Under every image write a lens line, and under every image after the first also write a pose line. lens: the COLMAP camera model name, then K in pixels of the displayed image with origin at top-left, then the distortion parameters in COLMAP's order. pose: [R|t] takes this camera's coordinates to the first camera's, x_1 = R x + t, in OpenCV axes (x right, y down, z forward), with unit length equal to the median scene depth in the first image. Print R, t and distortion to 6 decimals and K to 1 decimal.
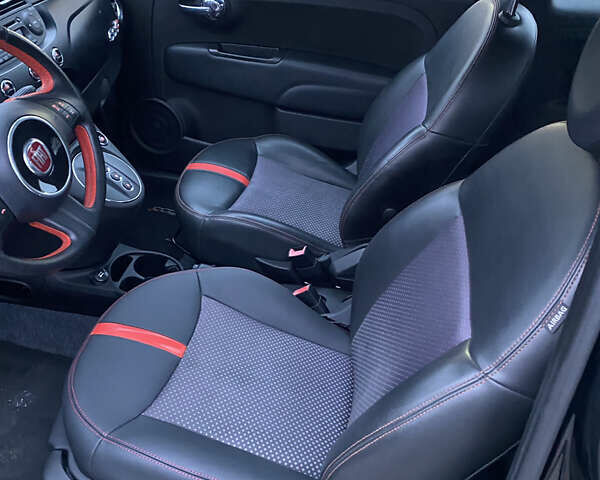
lens RADIAL K [[587.0, 0, 296.9], [0, 587.0, 246.8], [0, 0, 1]] dist [0.083309, -0.181307]
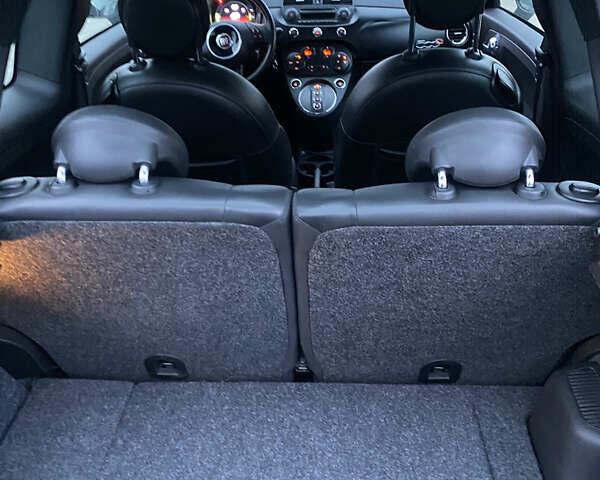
lens RADIAL K [[595.0, 0, 300.0], [0, 595.0, 240.0], [0, 0, 1]] dist [0.080683, -0.199553]
pose [[0.141913, 0.464230, -0.874272, 1.327454], [-0.577597, 0.756100, 0.307726, -0.291976], [0.803892, 0.461306, 0.375439, 0.428872]]
